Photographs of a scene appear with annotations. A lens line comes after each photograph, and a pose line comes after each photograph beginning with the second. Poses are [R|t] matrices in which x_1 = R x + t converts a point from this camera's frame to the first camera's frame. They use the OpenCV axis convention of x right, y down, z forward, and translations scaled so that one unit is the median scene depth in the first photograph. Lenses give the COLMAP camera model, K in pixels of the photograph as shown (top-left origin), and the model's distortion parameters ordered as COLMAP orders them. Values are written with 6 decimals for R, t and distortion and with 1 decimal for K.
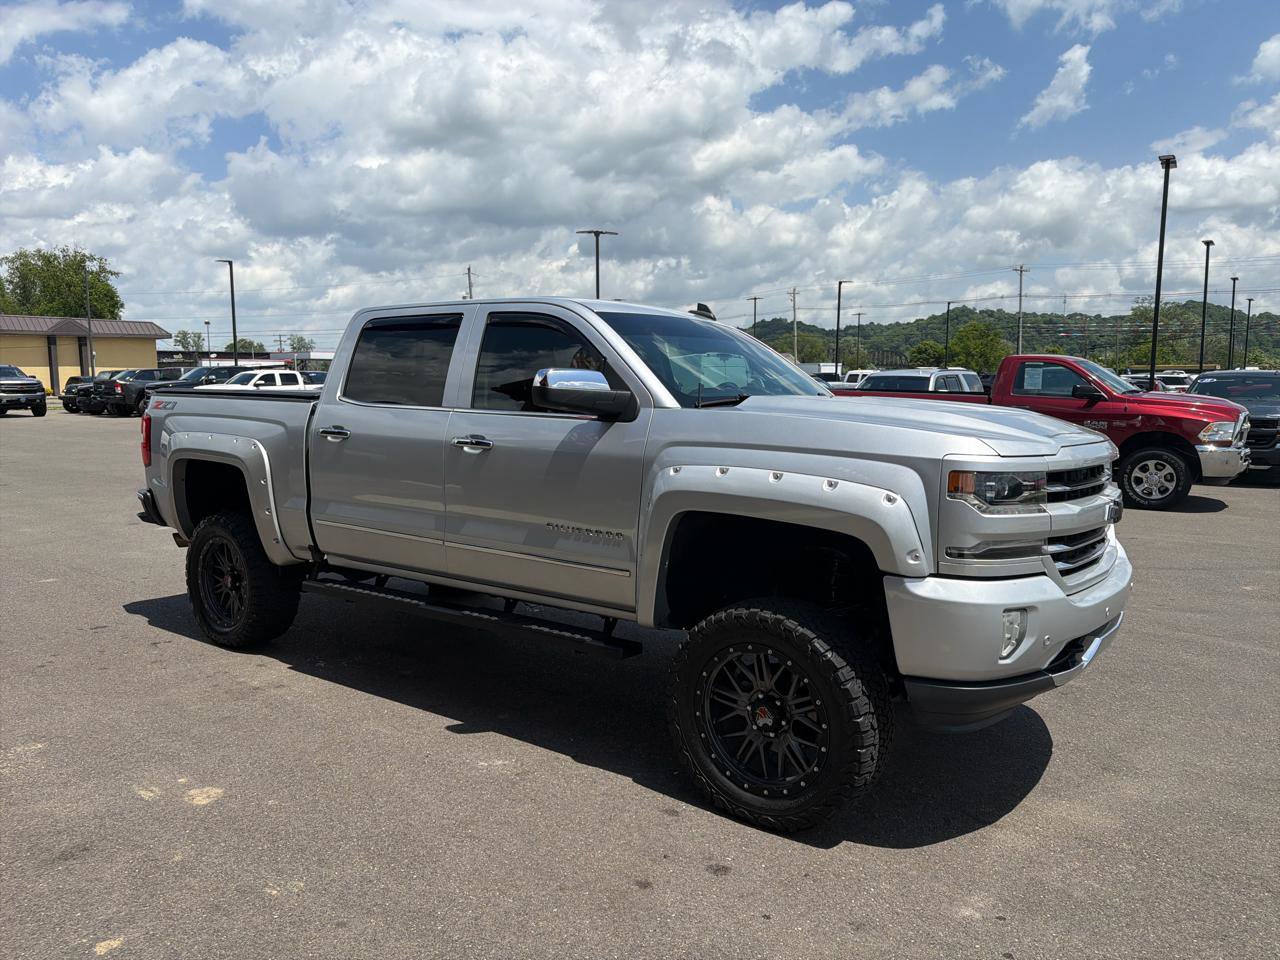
lens RADIAL K [[963.5, 0, 635.3], [0, 963.5, 460.3], [0, 0, 1]] dist [0.007614, 0.000507]
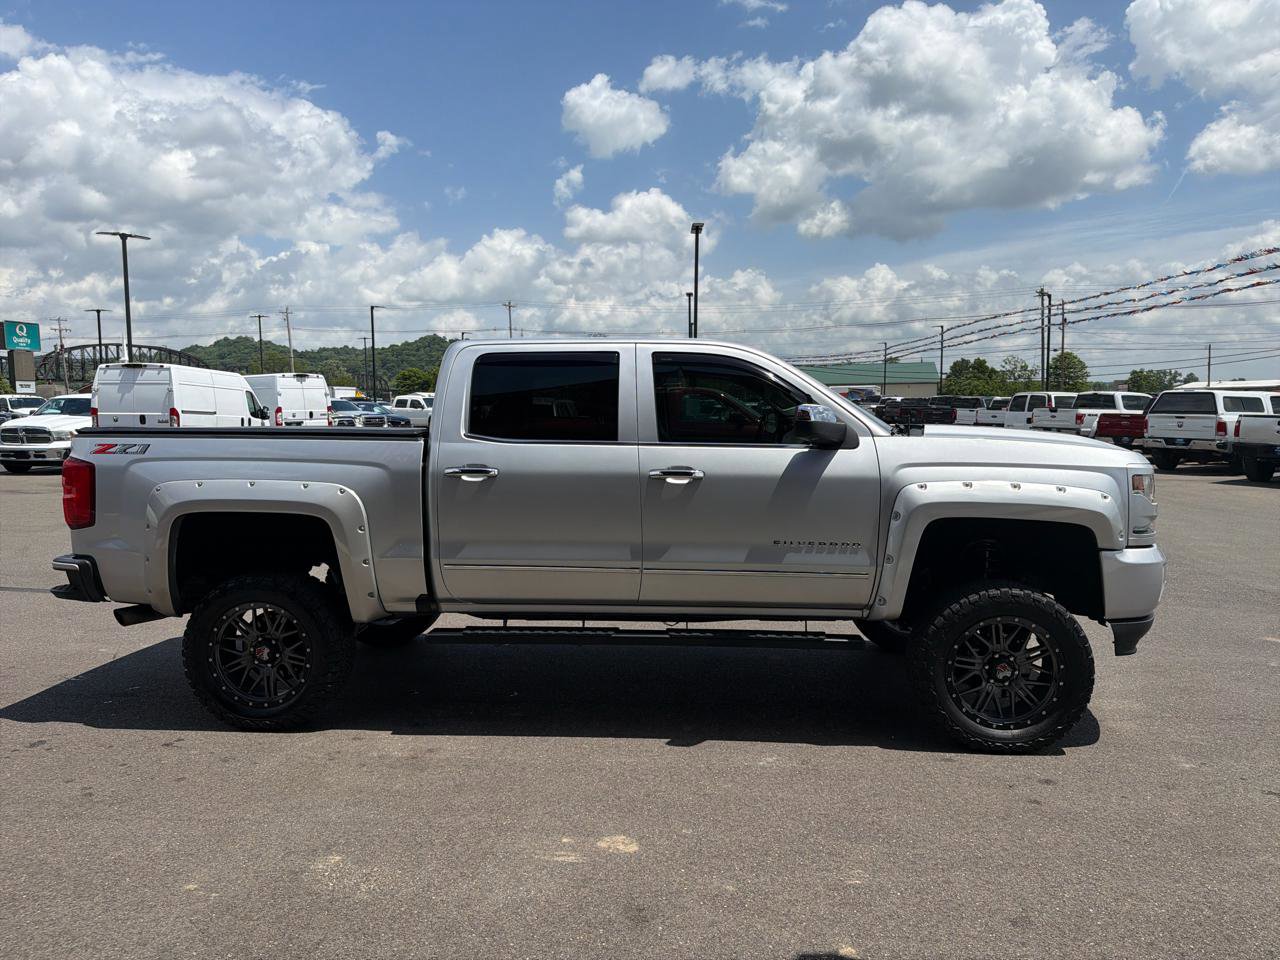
lens RADIAL K [[990.2, 0, 563.9], [0, 990.2, 480.6], [0, 0, 1]] dist [0.096954, -0.204522]
pose [[0.829749, -0.047486, 0.556113, -0.896679], [0.050112, 0.998688, 0.010508, -0.029714], [-0.555883, 0.019149, 0.831040, 0.157210]]
